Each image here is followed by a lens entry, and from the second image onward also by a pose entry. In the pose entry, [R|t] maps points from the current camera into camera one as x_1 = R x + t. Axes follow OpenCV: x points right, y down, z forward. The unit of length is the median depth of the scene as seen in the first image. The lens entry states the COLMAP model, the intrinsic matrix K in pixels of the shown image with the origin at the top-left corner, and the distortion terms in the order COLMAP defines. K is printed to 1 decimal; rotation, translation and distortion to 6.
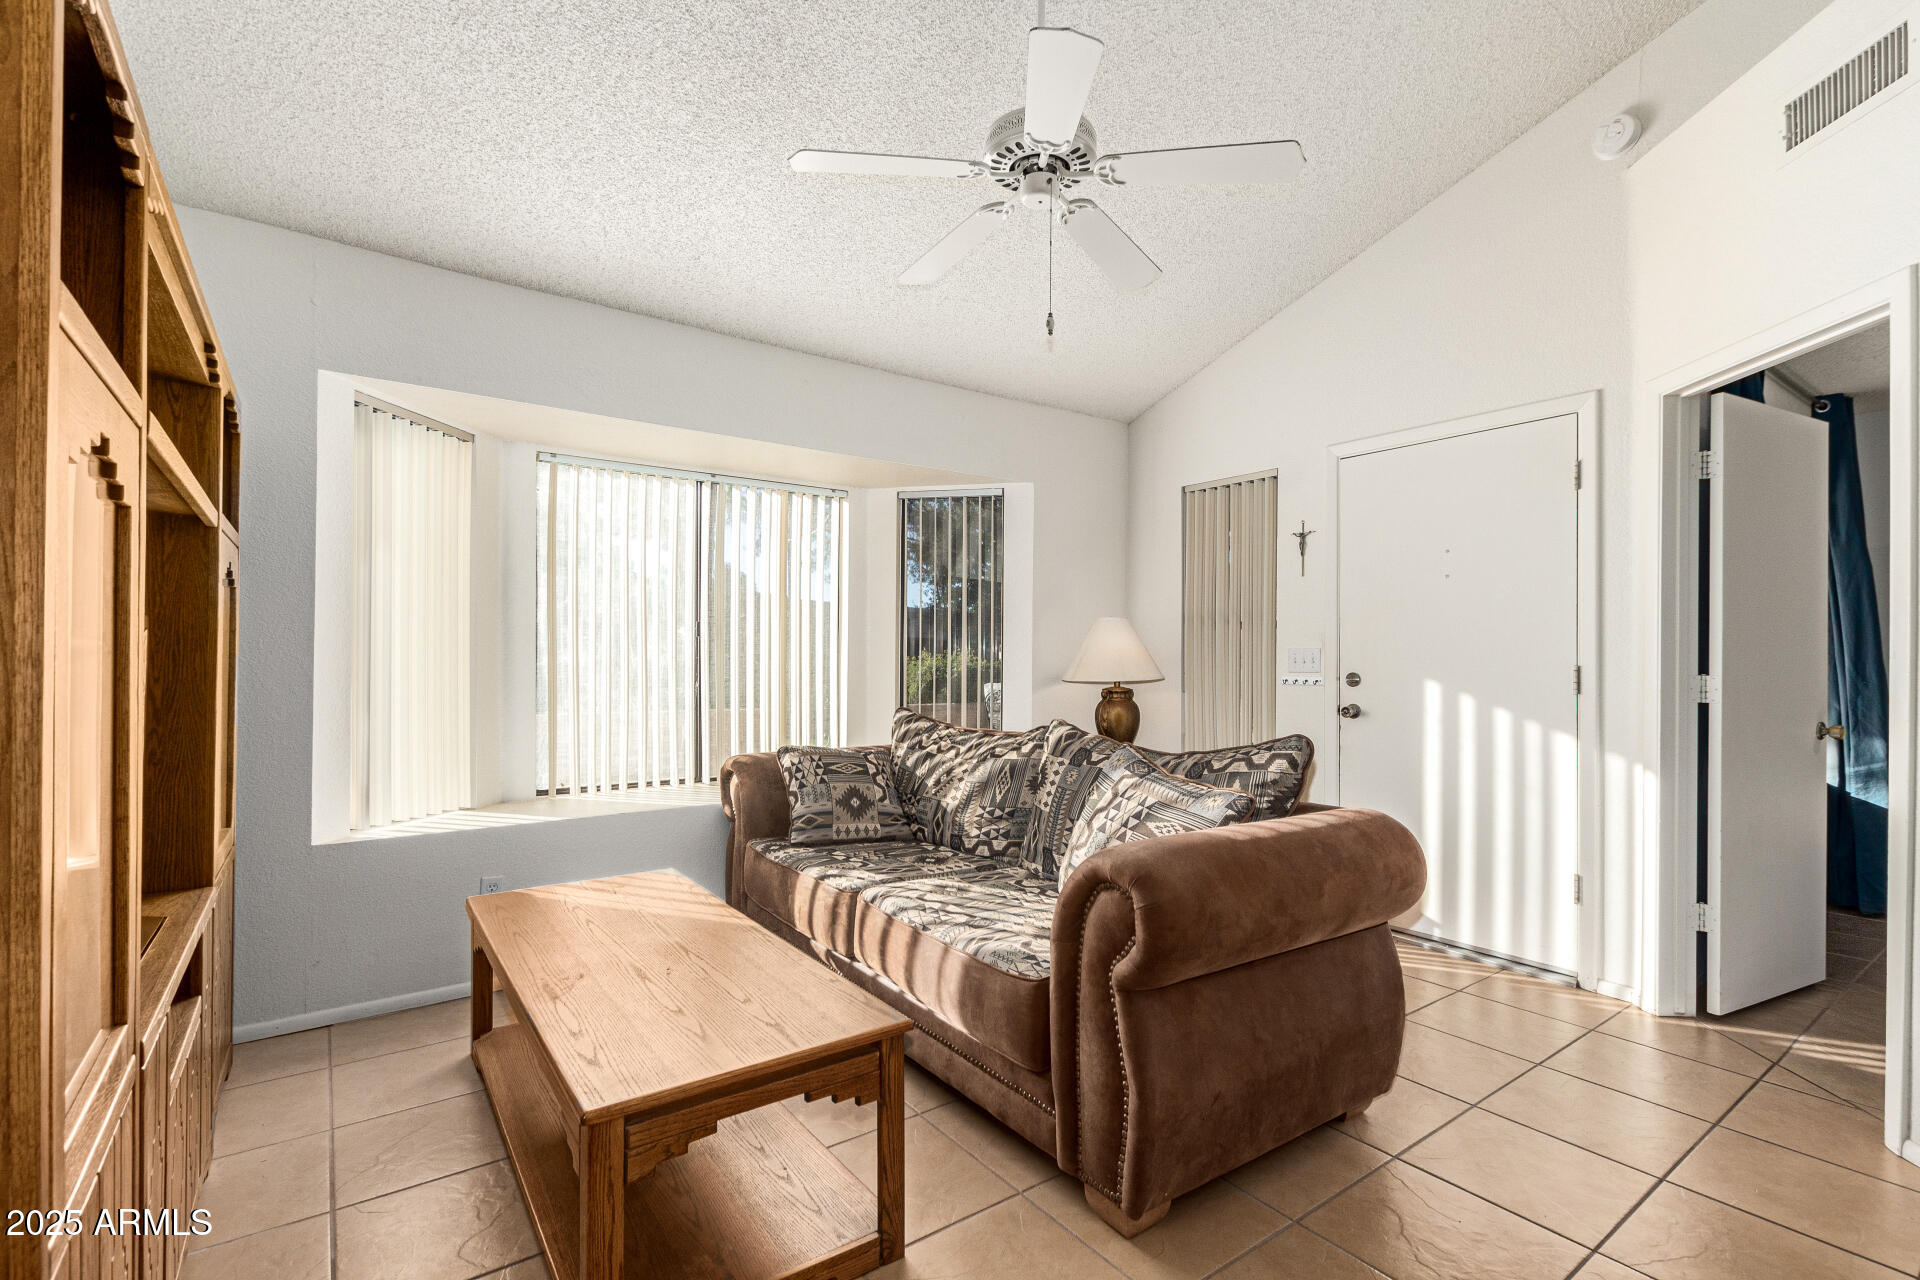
lens RADIAL K [[886.8, 0, 977.2], [0, 886.8, 655.3], [0, 0, 1]] dist [0.007799, -0.005243]
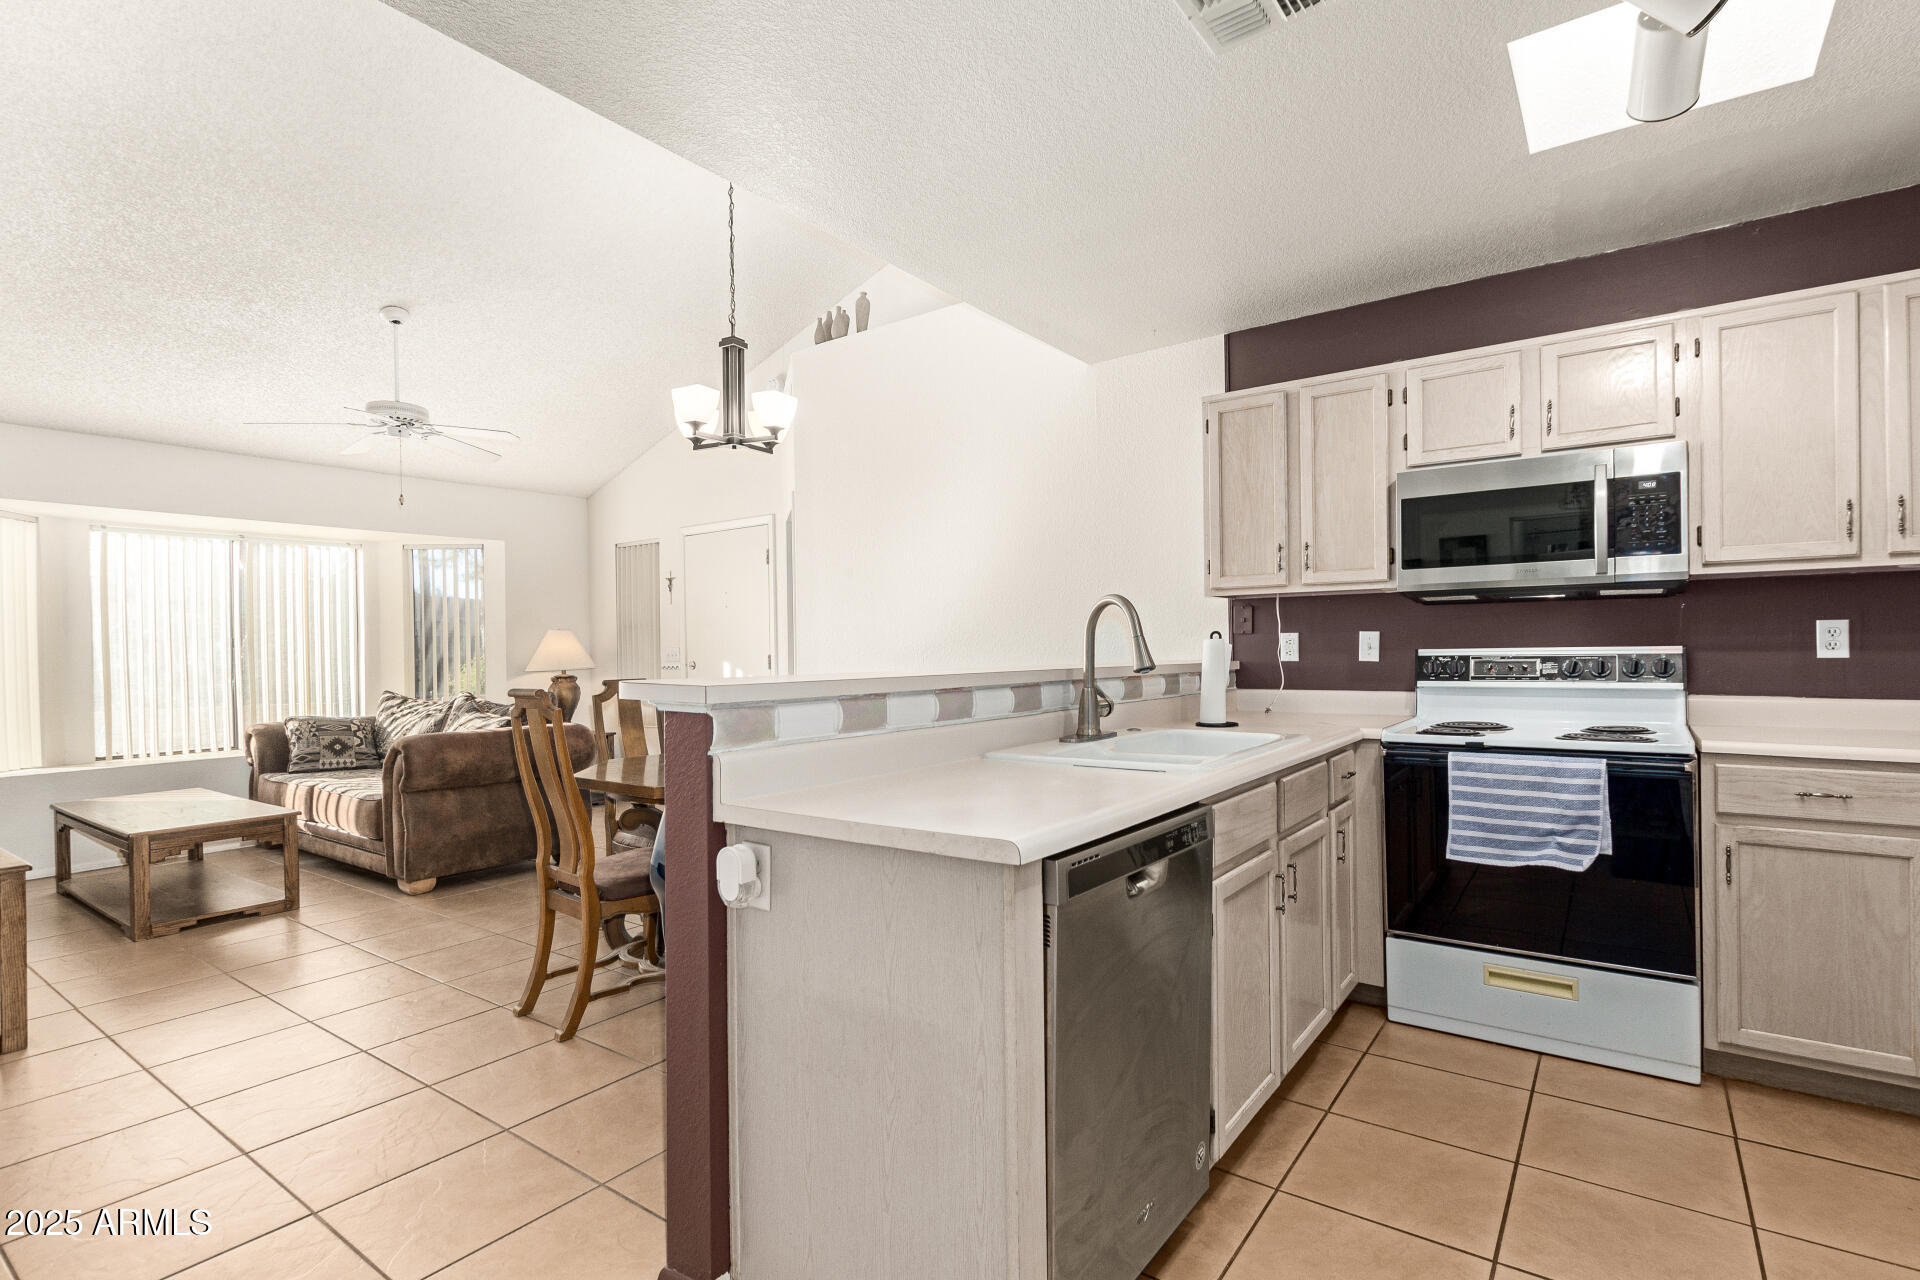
lens RADIAL K [[886.8, 0, 966.3], [0, 886.8, 650.8], [0, 0, 1]] dist [0.007799, -0.005243]
pose [[0.946981, -0.022156, 0.320524, 0.433519], [0.021827, 0.999751, 0.004620, 0.003260], [-0.320547, 0.002621, 0.947229, -0.925020]]
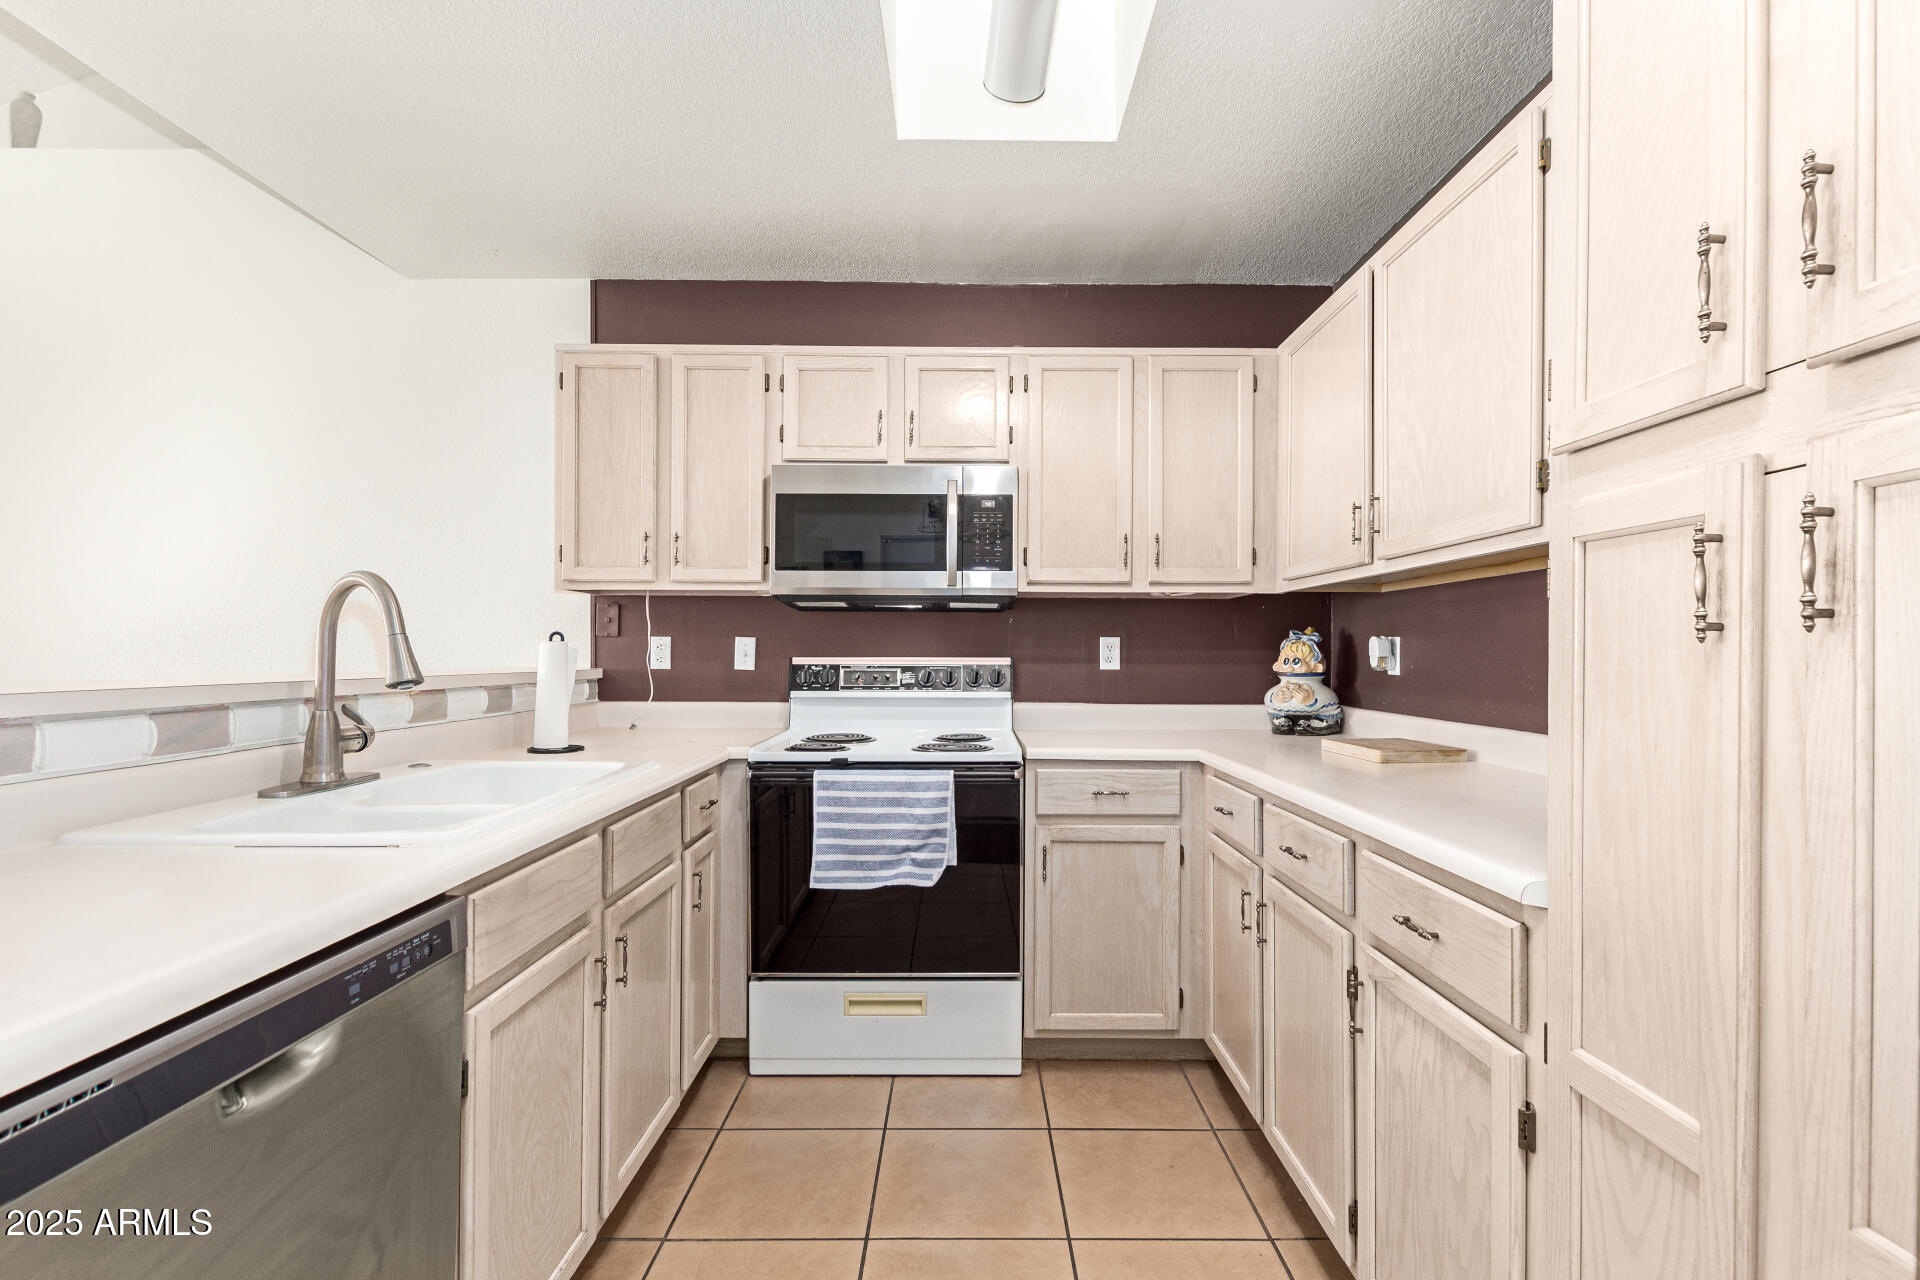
lens RADIAL K [[886.8, 0, 954.7], [0, 886.8, 647.0], [0, 0, 1]] dist [0.007799, -0.005243]
pose [[0.576269, -0.002739, 0.817256, 0.564669], [0.000806, 0.999996, 0.002783, 0.003763], [-0.817260, -0.000945, 0.576268, -0.825213]]
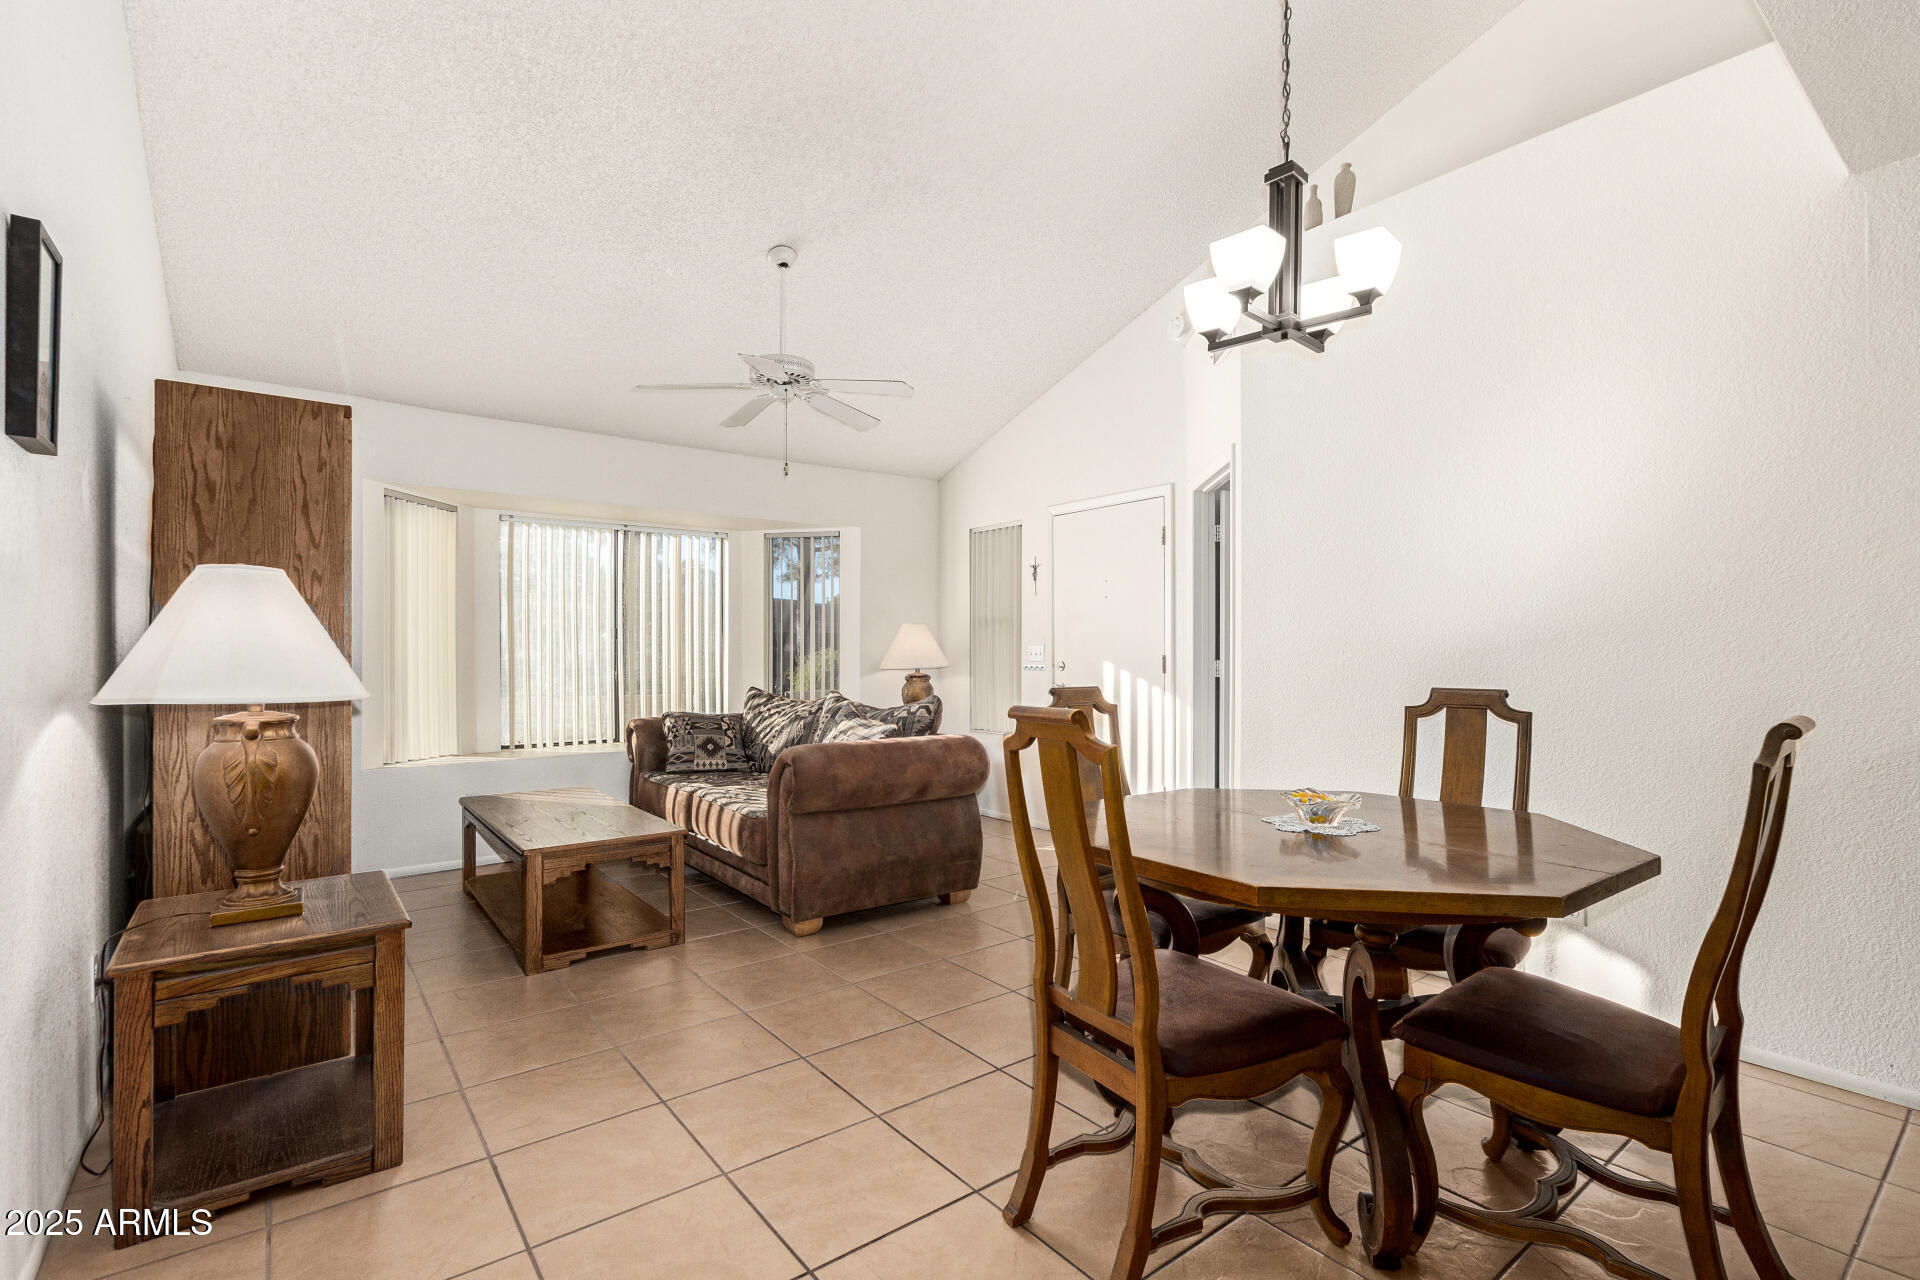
lens RADIAL K [[886.8, 0, 966.7], [0, 886.8, 652.8], [0, 0, 1]] dist [0.007799, -0.005243]
pose [[0.999689, -0.006180, 0.024180, 0.263376], [0.006134, 0.999979, 0.001989, 0.001200], [-0.024192, -0.001841, 0.999706, -0.536812]]
